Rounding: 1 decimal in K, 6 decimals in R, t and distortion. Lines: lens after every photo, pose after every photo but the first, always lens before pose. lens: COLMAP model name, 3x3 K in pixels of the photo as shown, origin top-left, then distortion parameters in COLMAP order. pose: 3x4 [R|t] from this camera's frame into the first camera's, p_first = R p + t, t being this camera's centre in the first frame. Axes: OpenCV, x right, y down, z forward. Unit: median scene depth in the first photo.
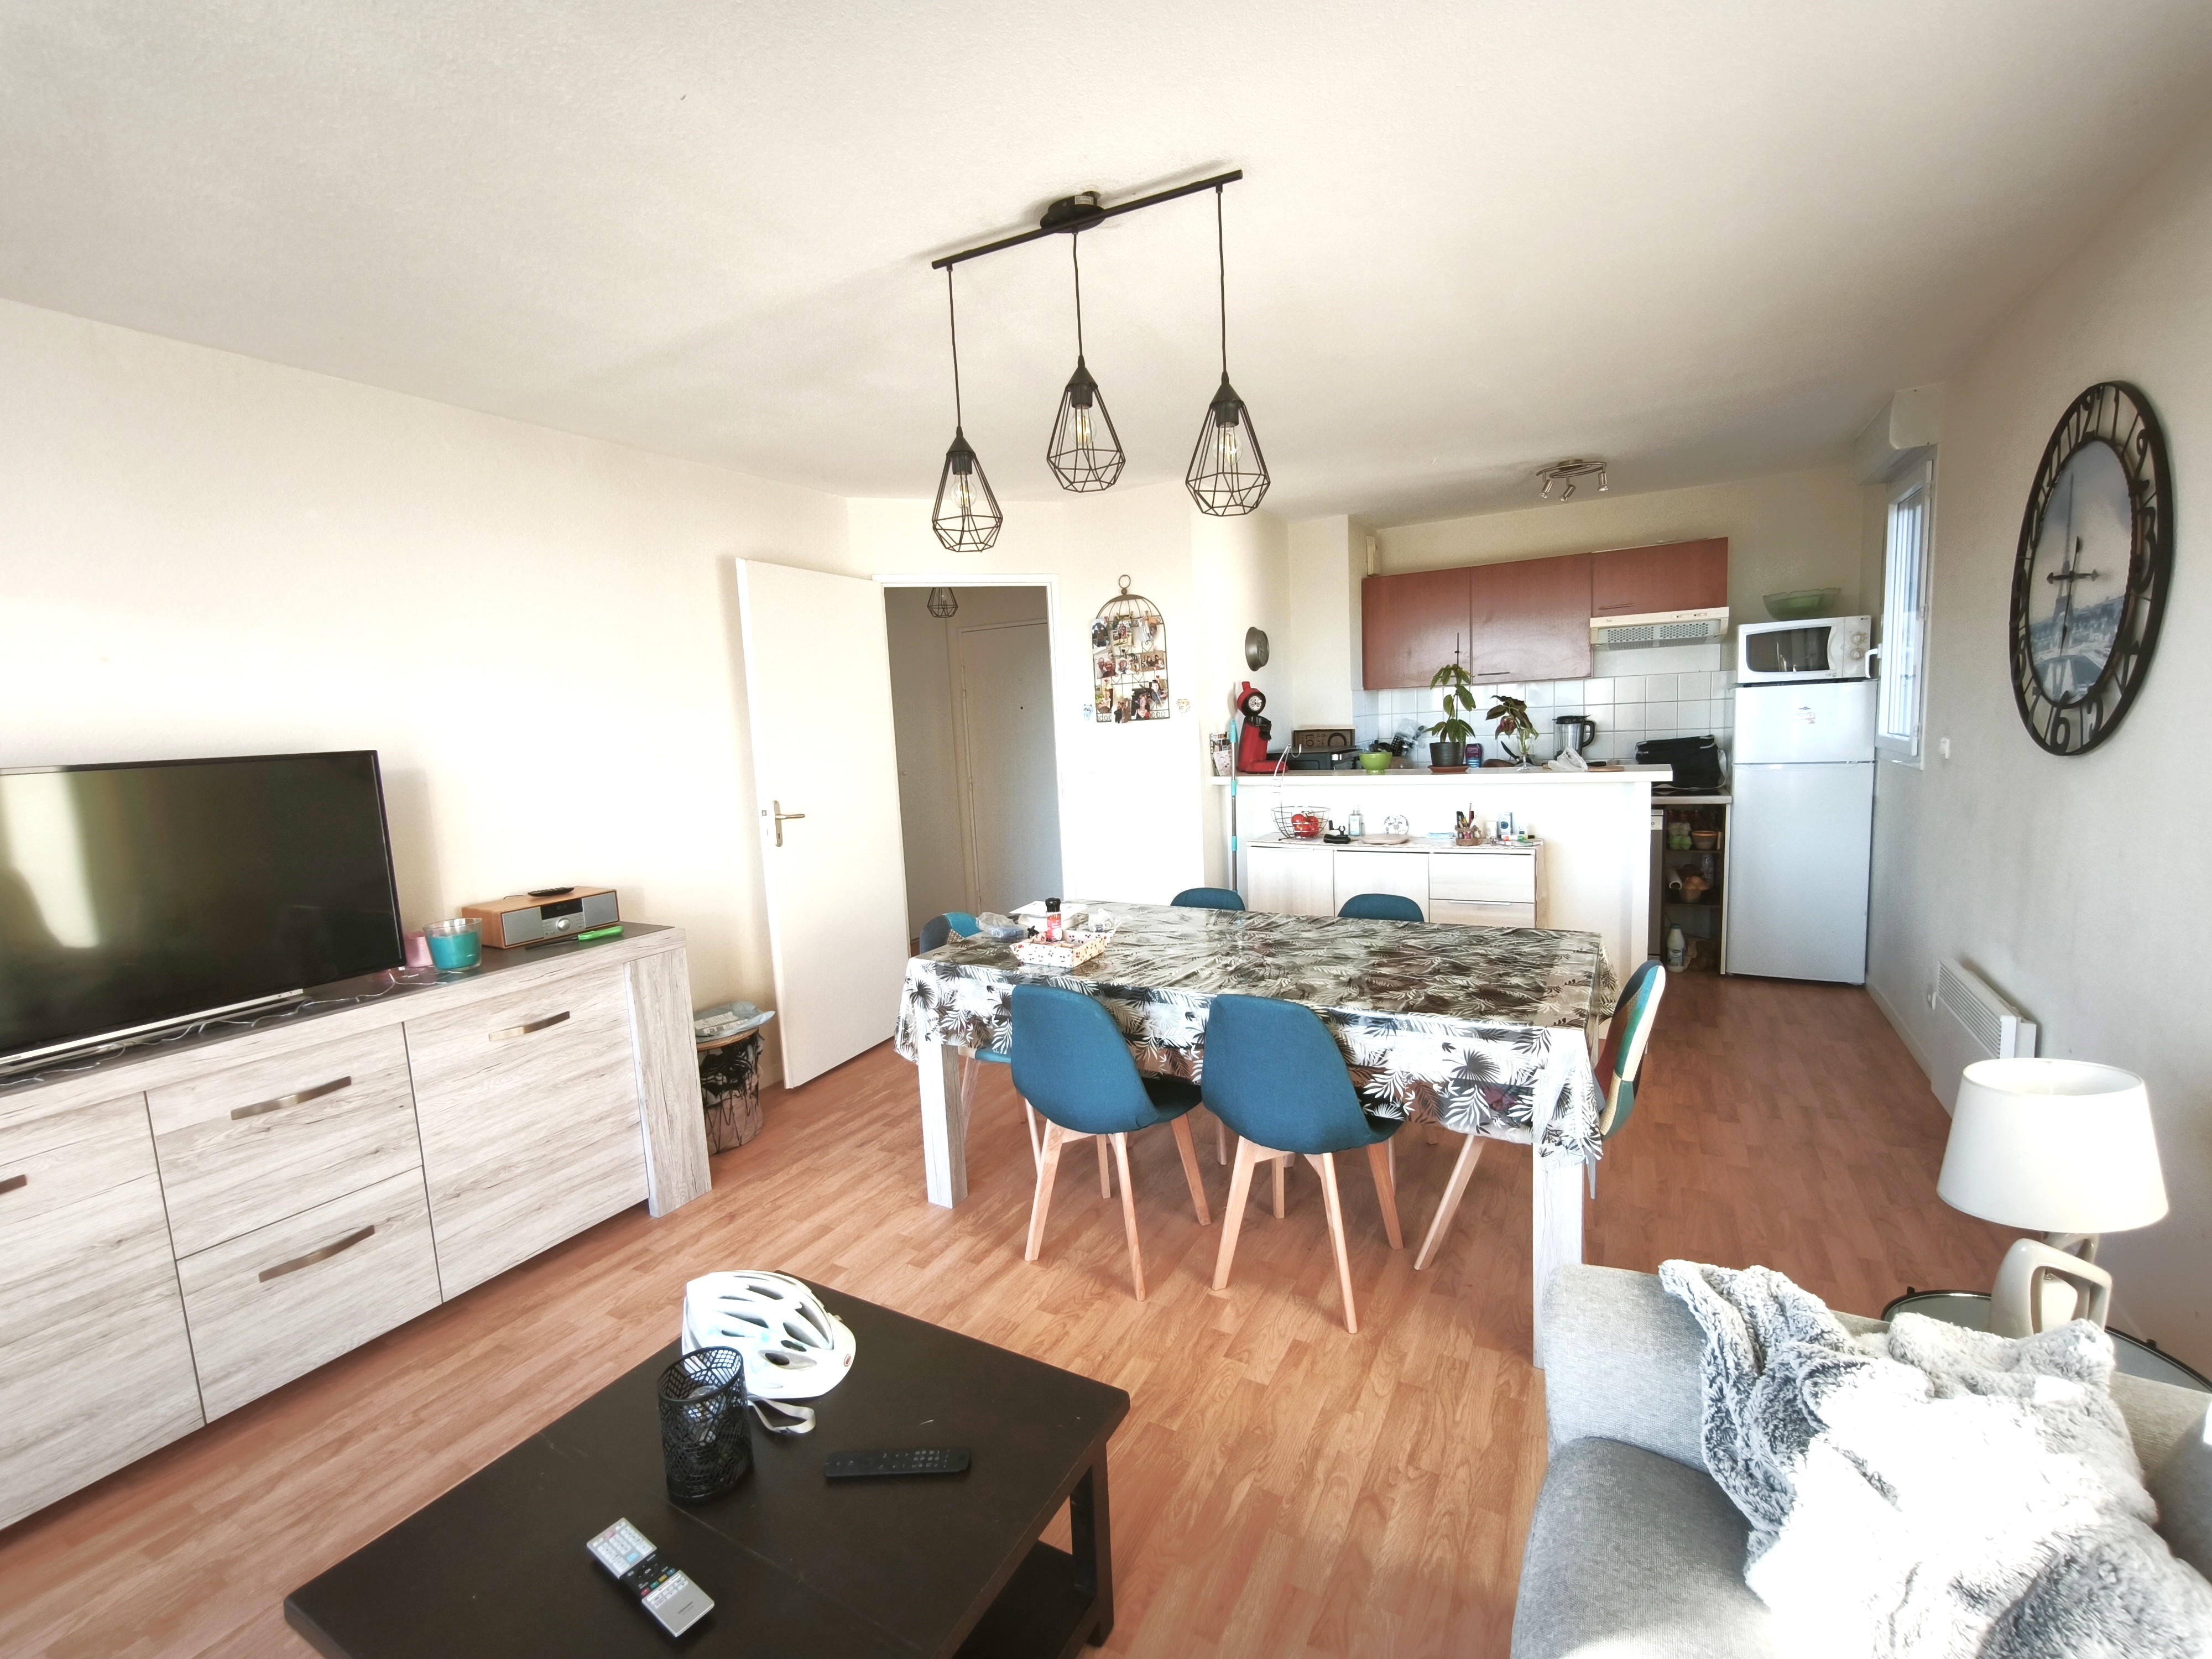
lens RADIAL K [[935.2, 0, 1112.4], [0, 935.2, 822.8], [0, 0, 1]] dist [0.001018, -0.002761]
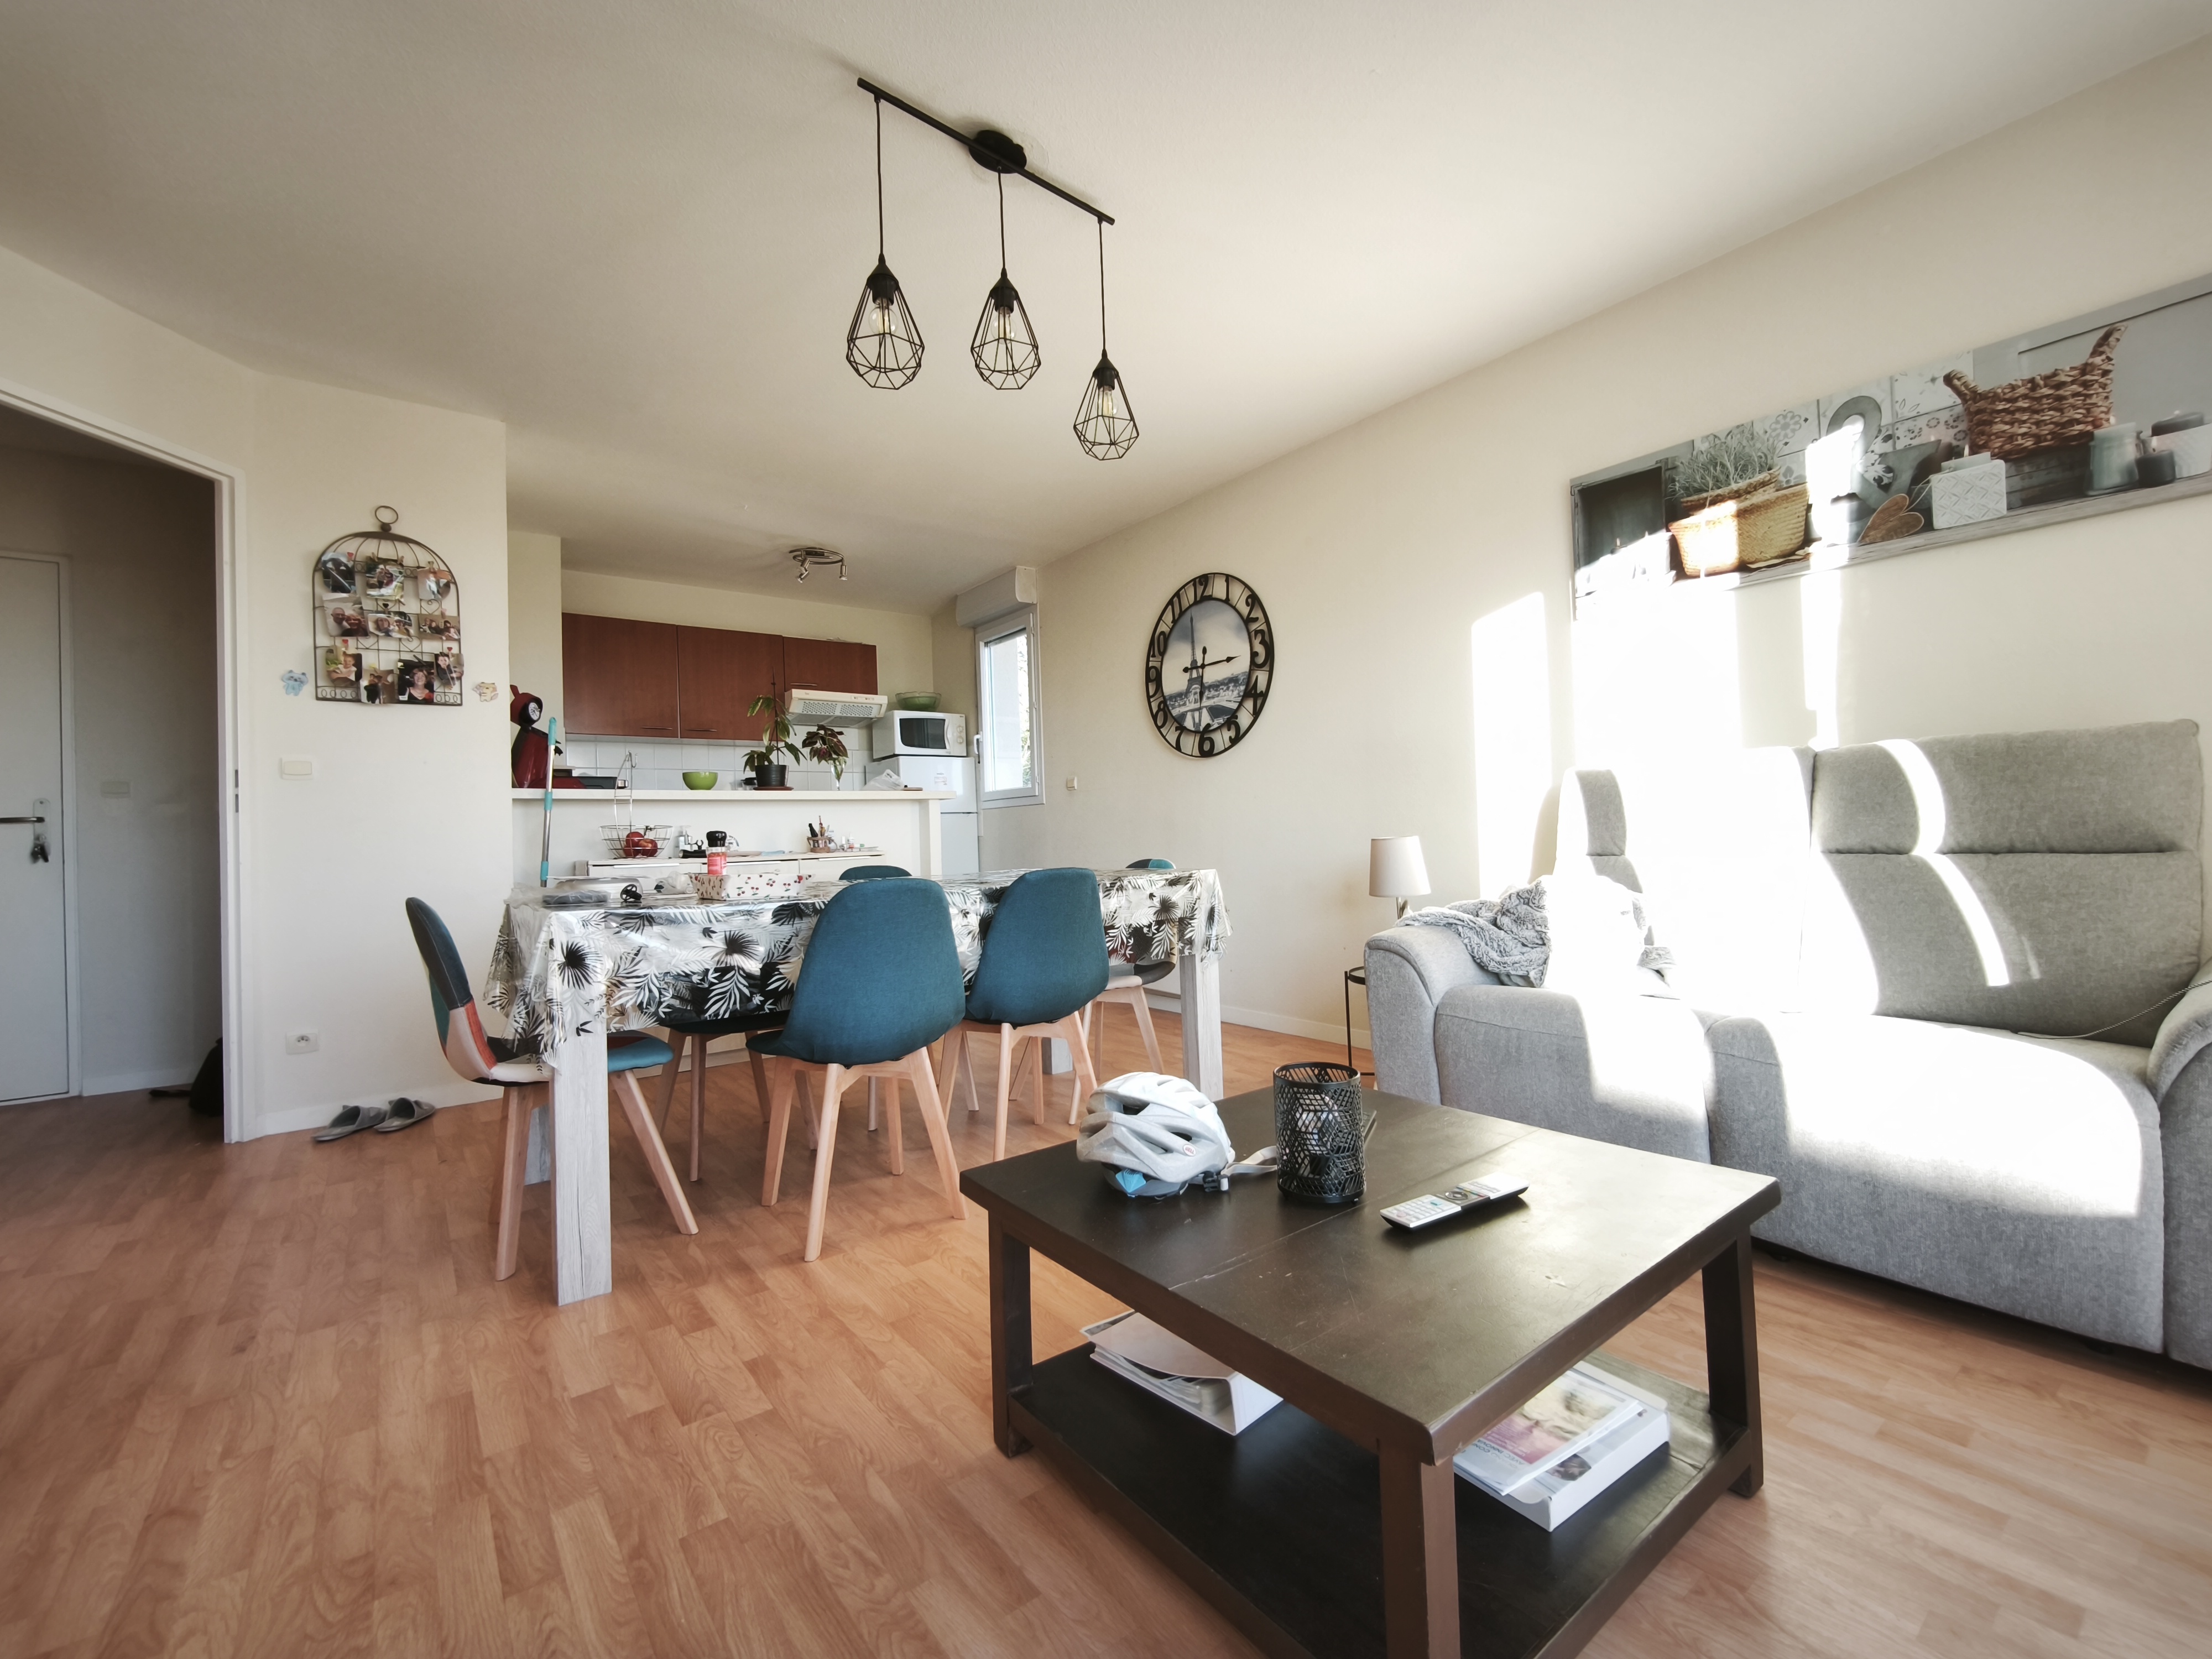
lens RADIAL K [[935.2, 0, 1112.4], [0, 935.2, 822.8], [0, 0, 1]] dist [0.001018, -0.002761]
pose [[0.396466, 0.051686, 0.916593, -0.493615], [0.118032, 0.987258, -0.106724, 0.147544], [-0.910430, 0.150500, 0.385313, 0.277707]]
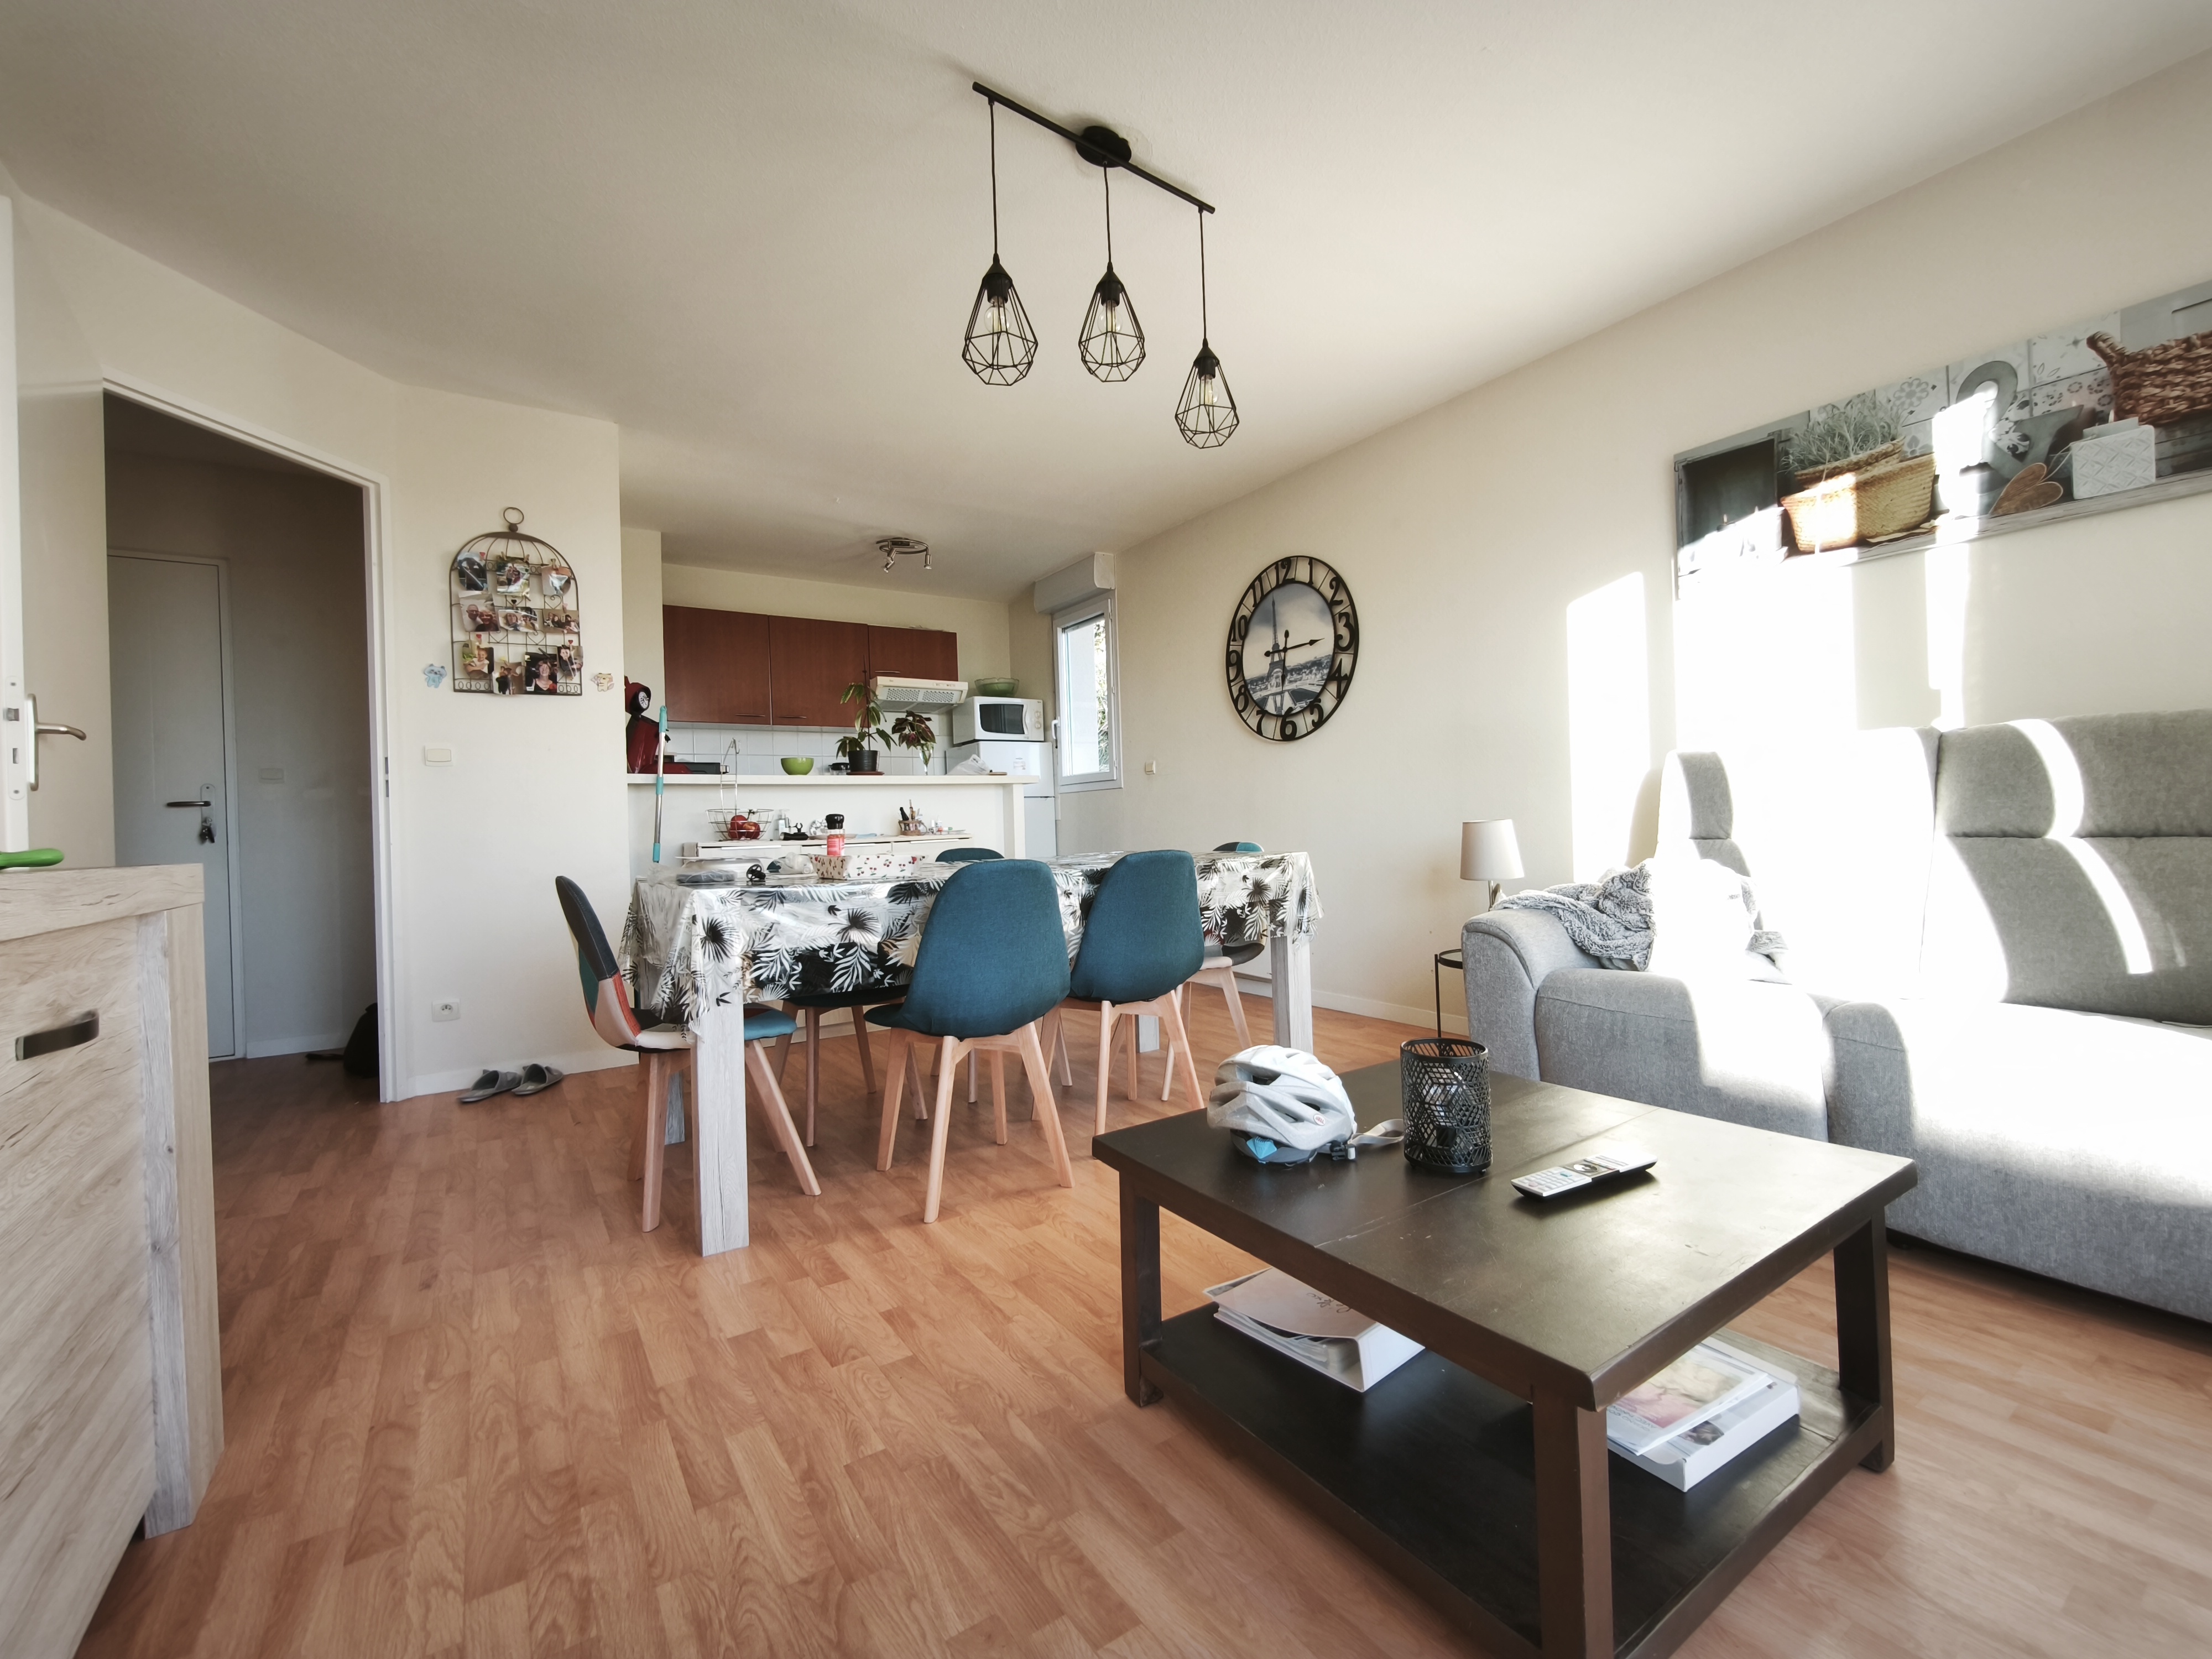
lens RADIAL K [[935.2, 0, 1112.4], [0, 935.2, 822.8], [0, 0, 1]] dist [0.001018, -0.002761]
pose [[0.455711, 0.036276, 0.889388, -0.518148], [0.111451, 0.988981, -0.097444, 0.146803], [-0.883123, 0.143529, 0.446647, 0.295319]]
